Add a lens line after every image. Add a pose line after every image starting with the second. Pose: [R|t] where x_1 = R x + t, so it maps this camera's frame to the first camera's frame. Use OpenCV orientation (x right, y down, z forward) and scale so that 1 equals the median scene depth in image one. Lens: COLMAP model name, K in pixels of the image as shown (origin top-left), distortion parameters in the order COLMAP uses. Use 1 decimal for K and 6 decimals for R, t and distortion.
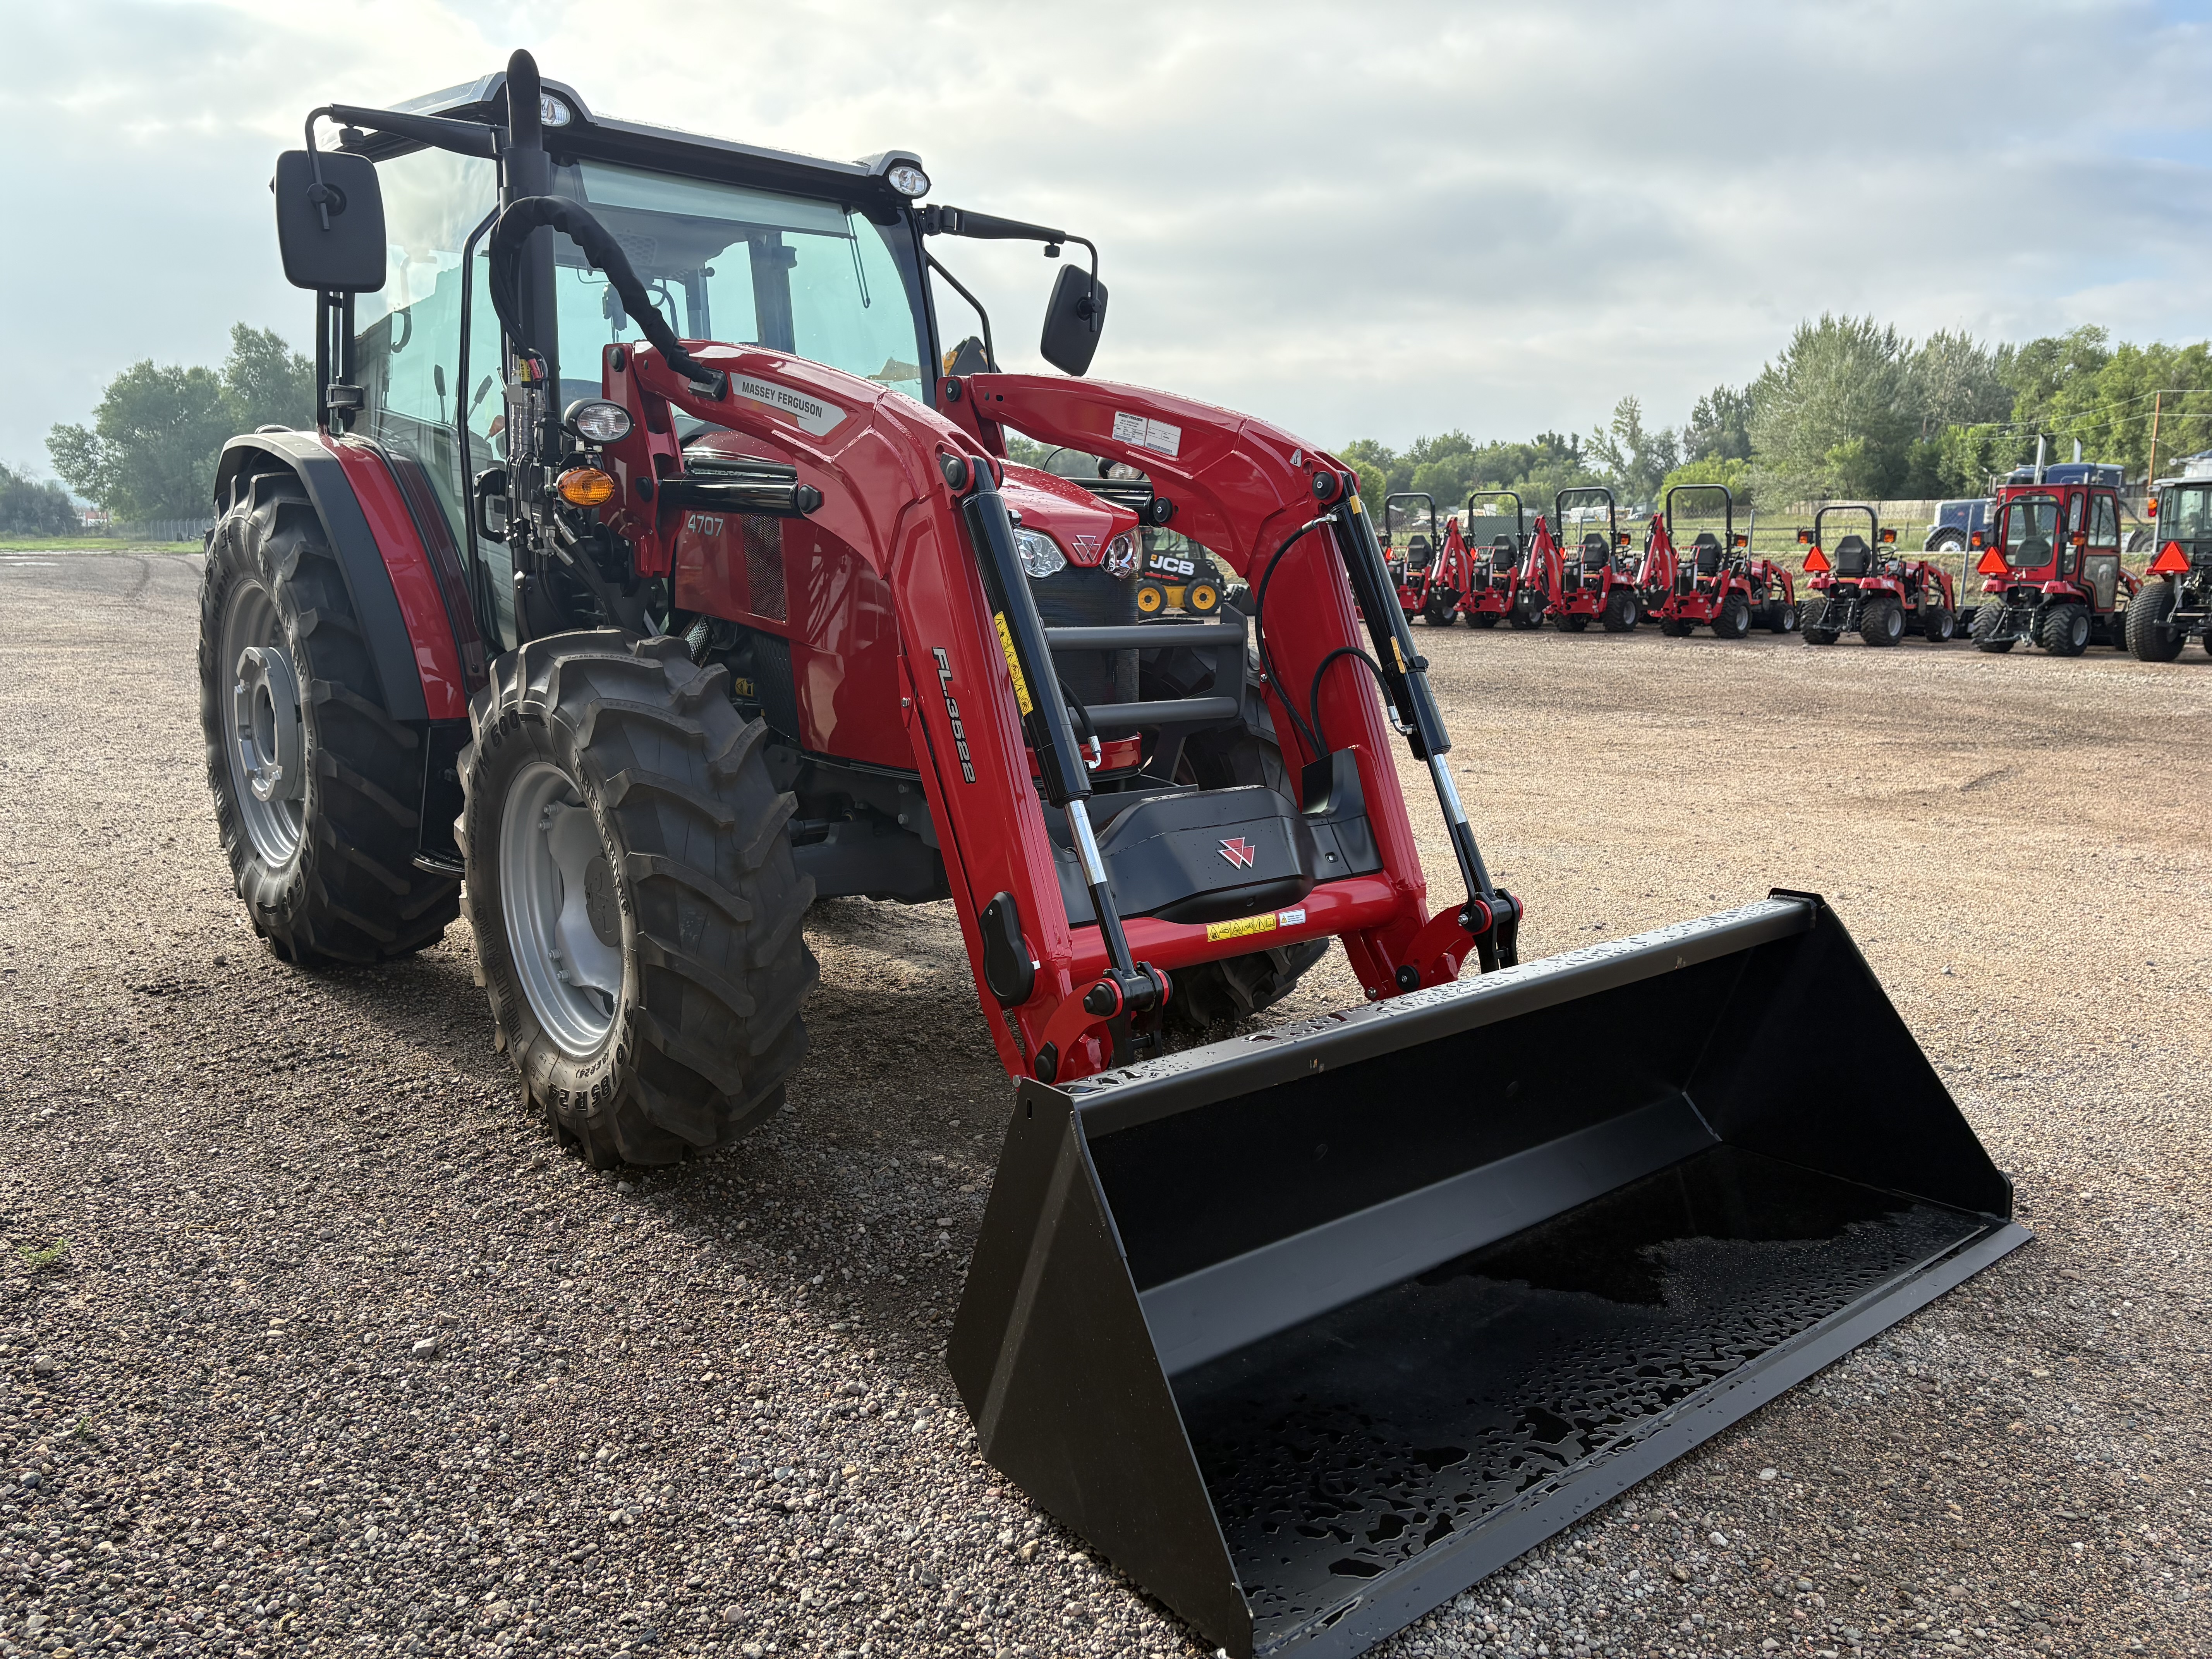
lens RADIAL K [[1666.6, 0, 1106.0], [0, 1666.6, 829.5], [0, 0, 1]] dist [0.029397, -0.001768]
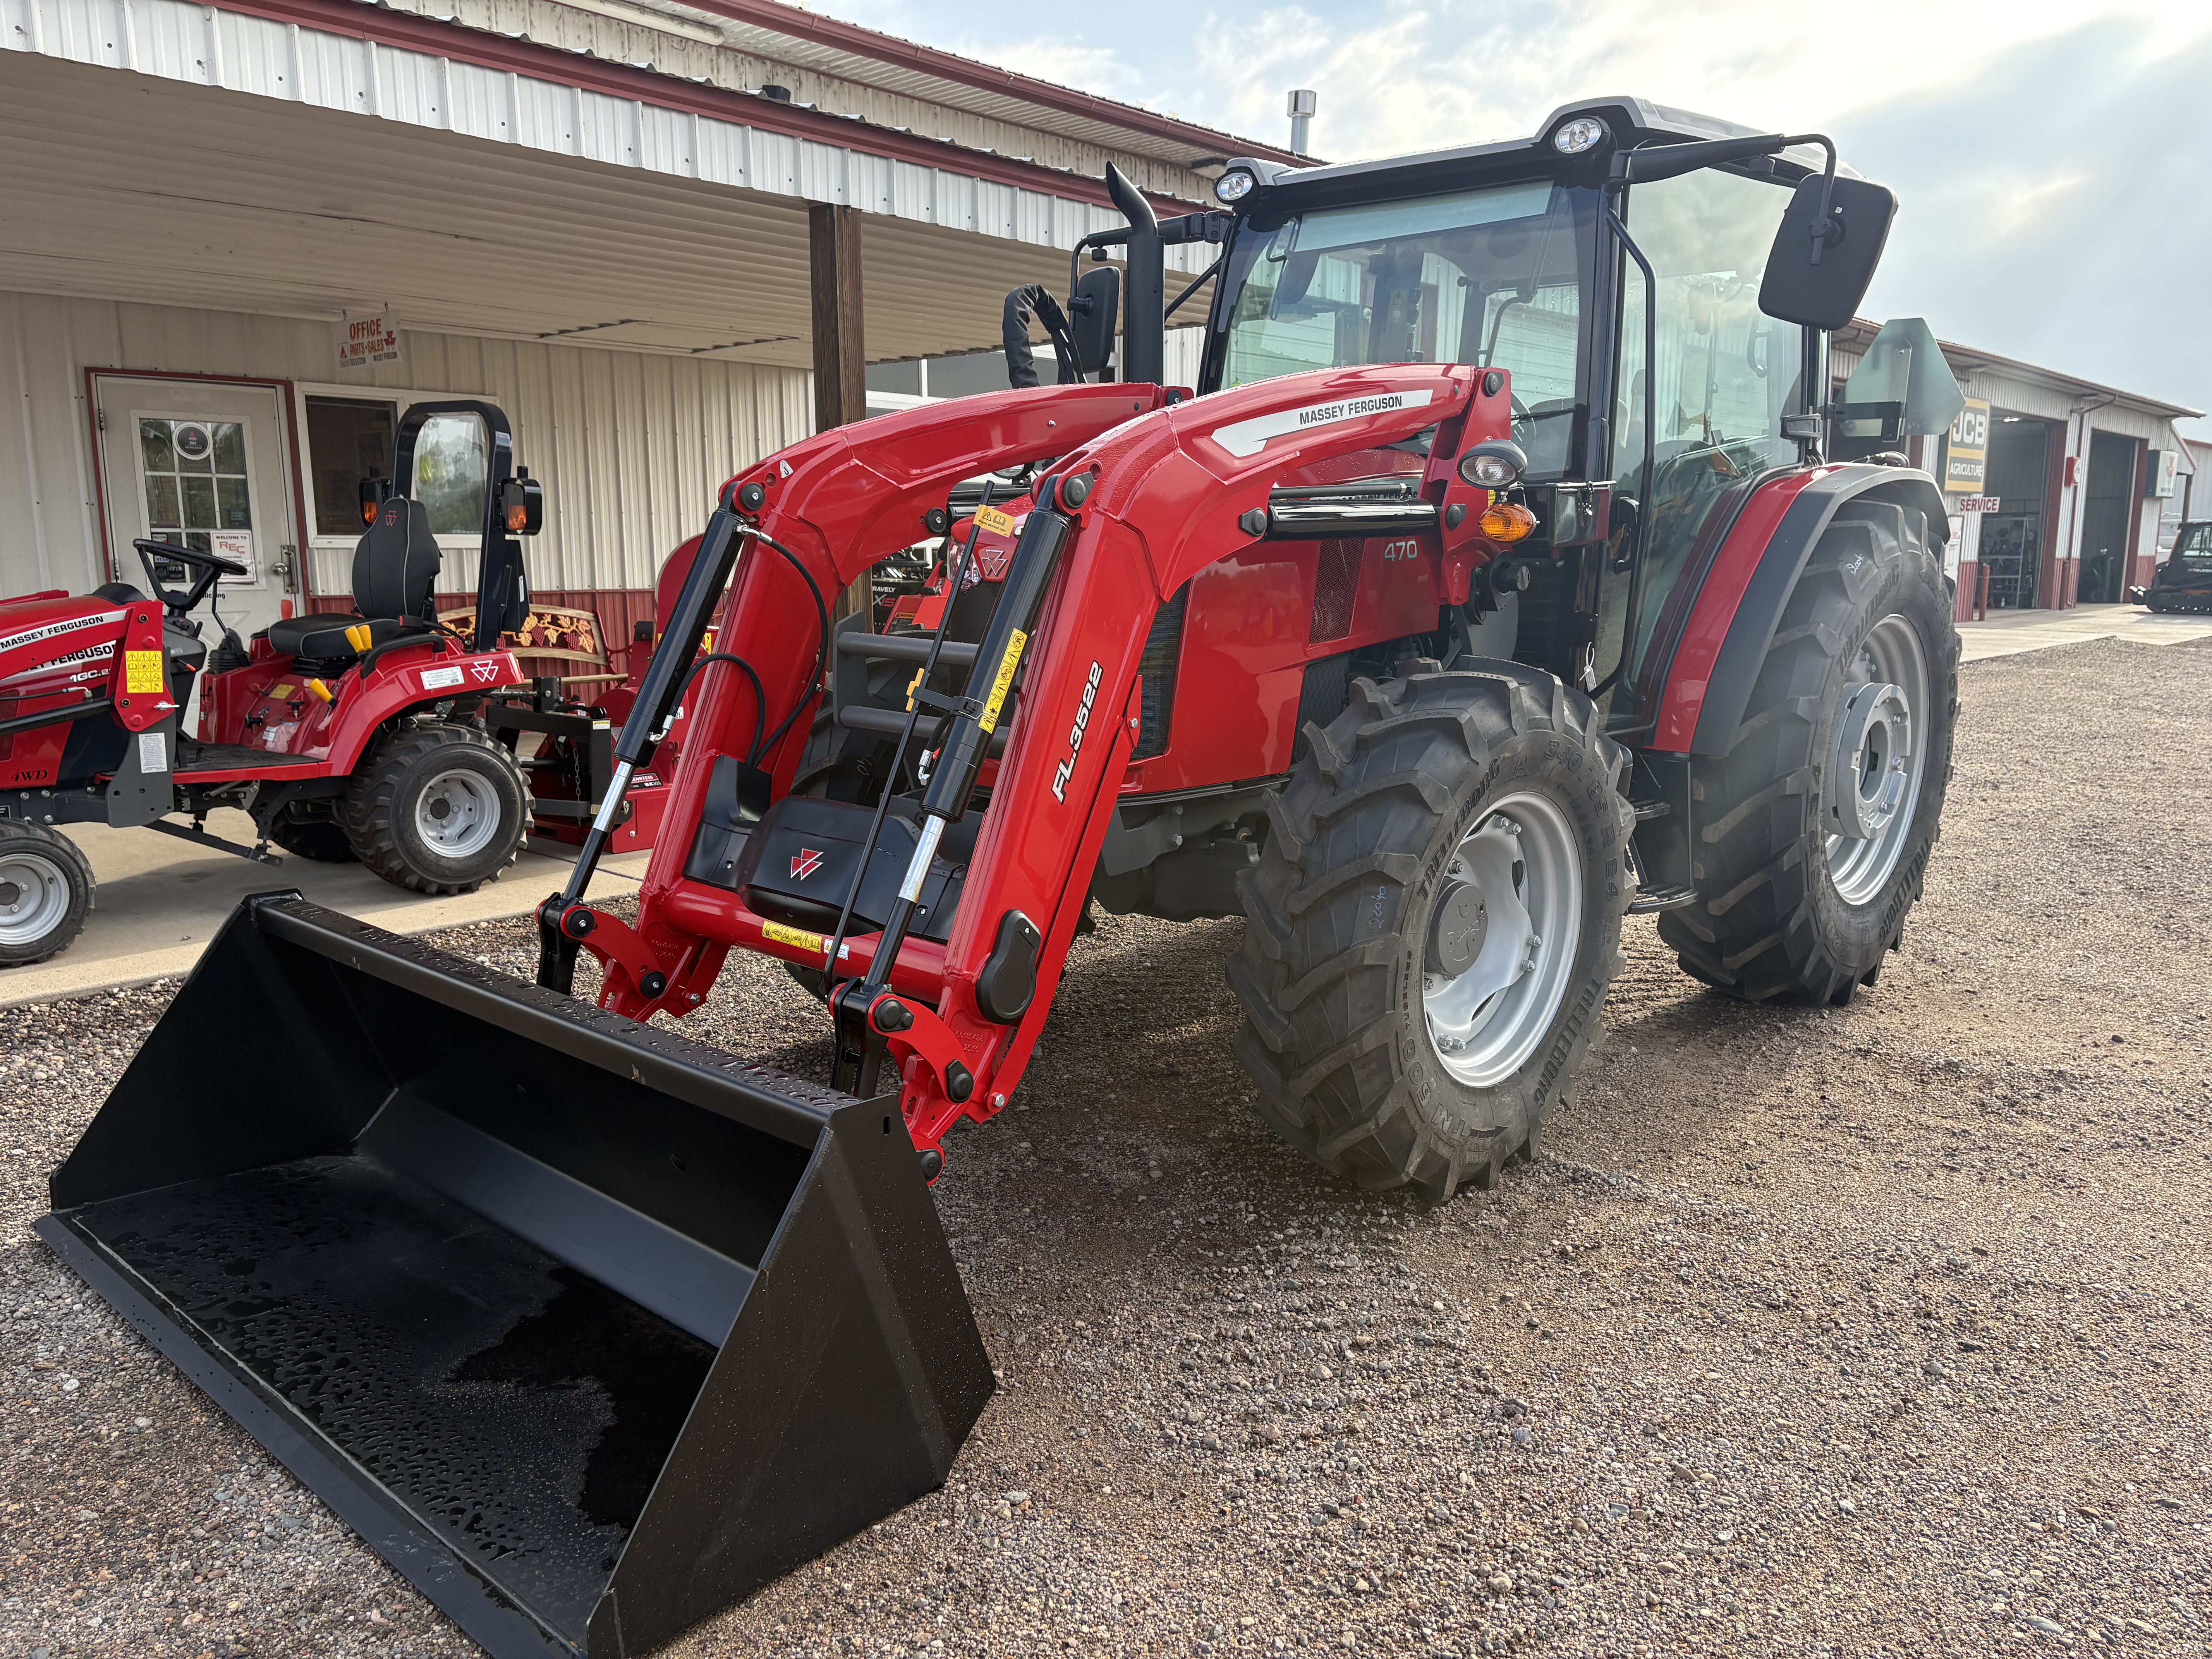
lens RADIAL K [[1642.1, 0, 1077.4], [0, 1642.1, 836.0], [0, 0, 1]] dist [0.036992, -0.002232]
pose [[0.130778, 0.168855, -0.976926, 1.059627], [-0.179944, 0.973065, 0.144099, -0.175452], [0.974945, 0.156947, 0.157640, 0.992182]]
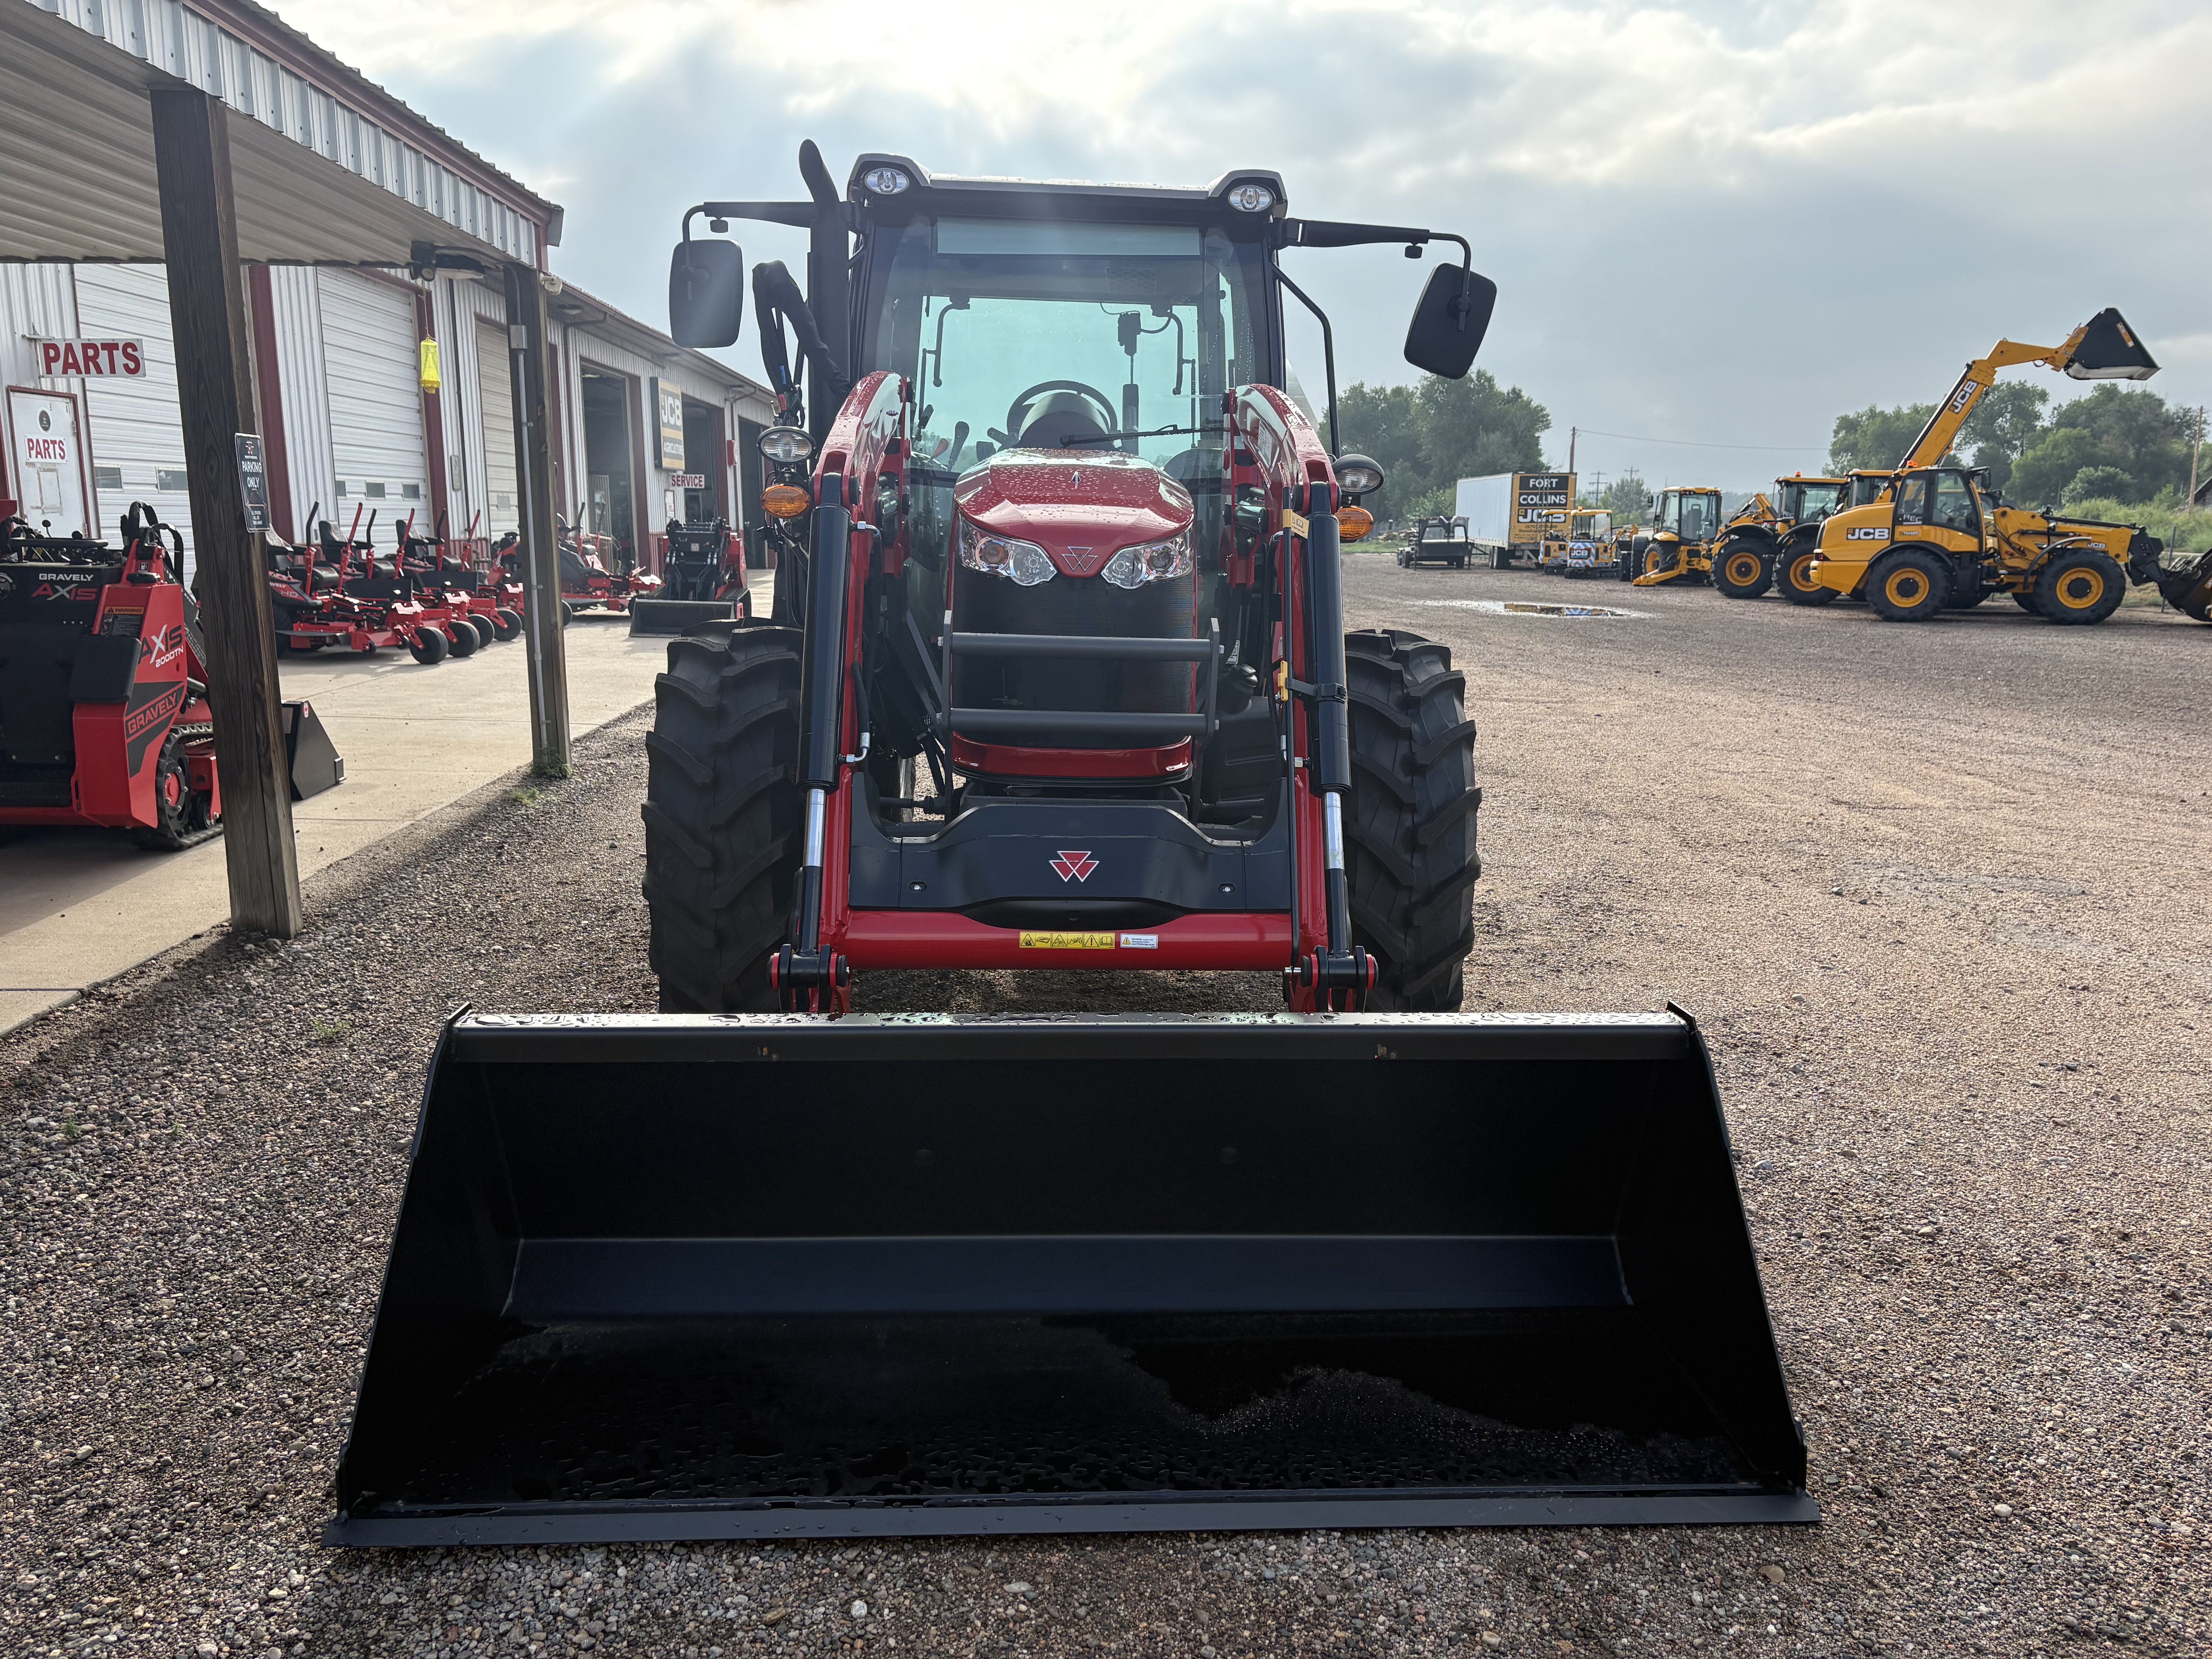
lens RADIAL K [[1655.9, 0, 1106.0], [0, 1655.9, 829.5], [0, 0, 1]] dist [0.034458, 0.001161]
pose [[0.796880, 0.115119, -0.593068, 0.674456], [-0.115789, 0.992581, 0.037087, -0.046347], [0.592937, 0.039117, 0.804298, 0.209195]]
